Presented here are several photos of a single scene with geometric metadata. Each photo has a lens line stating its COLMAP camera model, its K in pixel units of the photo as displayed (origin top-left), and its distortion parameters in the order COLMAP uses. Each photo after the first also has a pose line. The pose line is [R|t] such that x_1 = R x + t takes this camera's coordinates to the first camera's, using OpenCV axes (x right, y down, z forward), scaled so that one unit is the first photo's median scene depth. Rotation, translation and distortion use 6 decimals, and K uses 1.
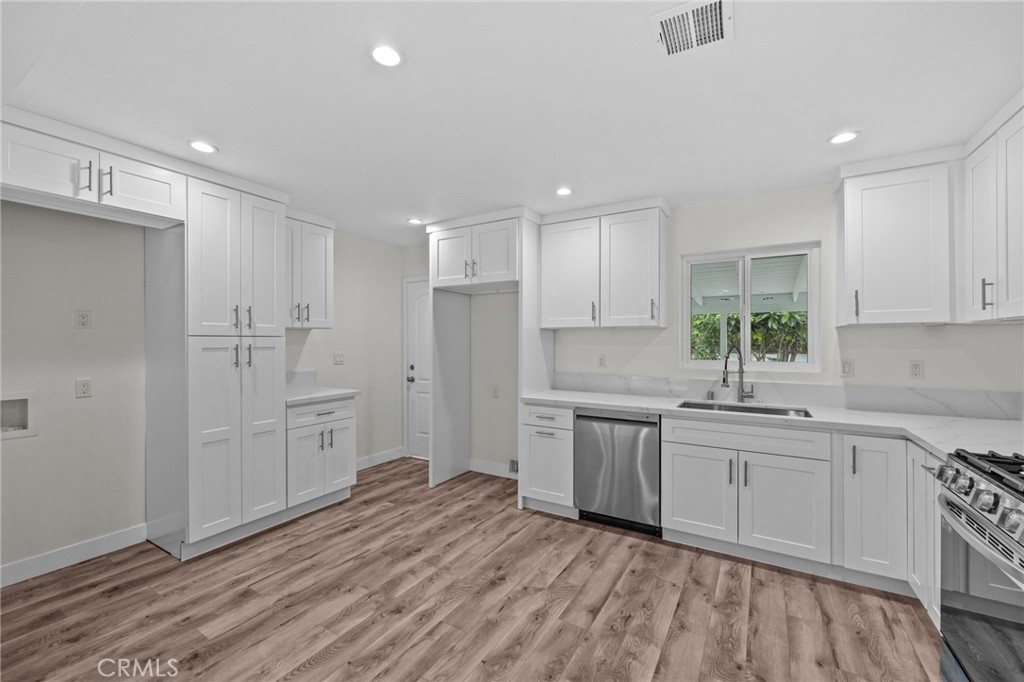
lens RADIAL K [[411.3, 0, 510.1], [0, 411.3, 339.1], [0, 0, 1]] dist [-0.001172, 0.000104]
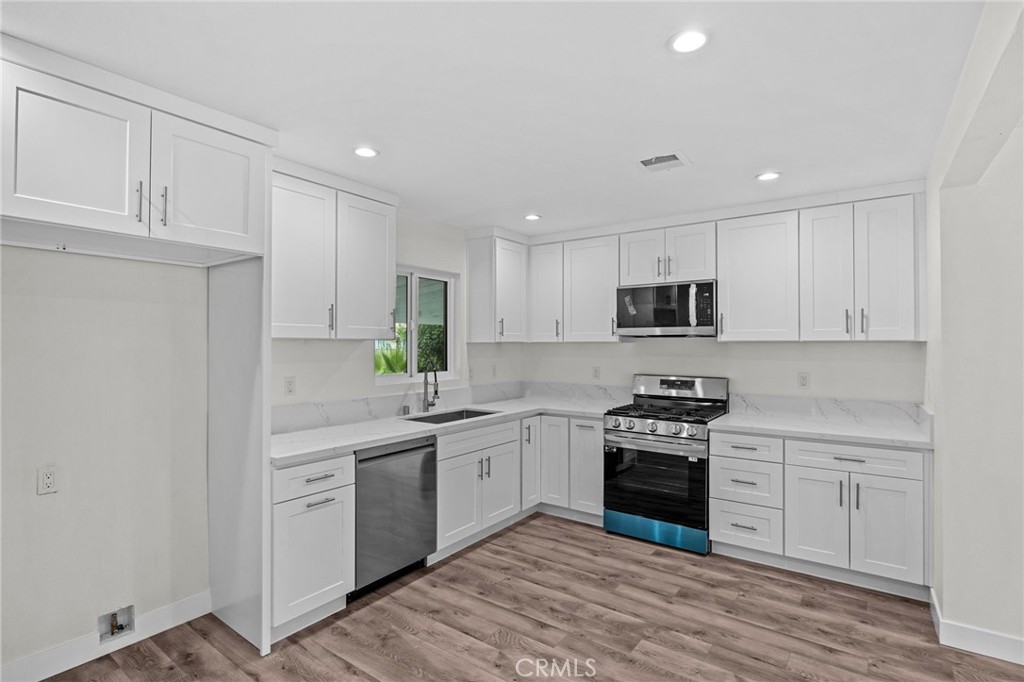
lens RADIAL K [[491.4, 0, 512.8], [0, 491.4, 342.9], [0, 0, 1]] dist [-0.014989, 0.003437]
pose [[0.097790, 0.008876, 0.995167, -0.841876], [0.007783, 0.999923, -0.009683, -0.014095], [-0.995177, 0.008692, 0.097714, 0.801234]]
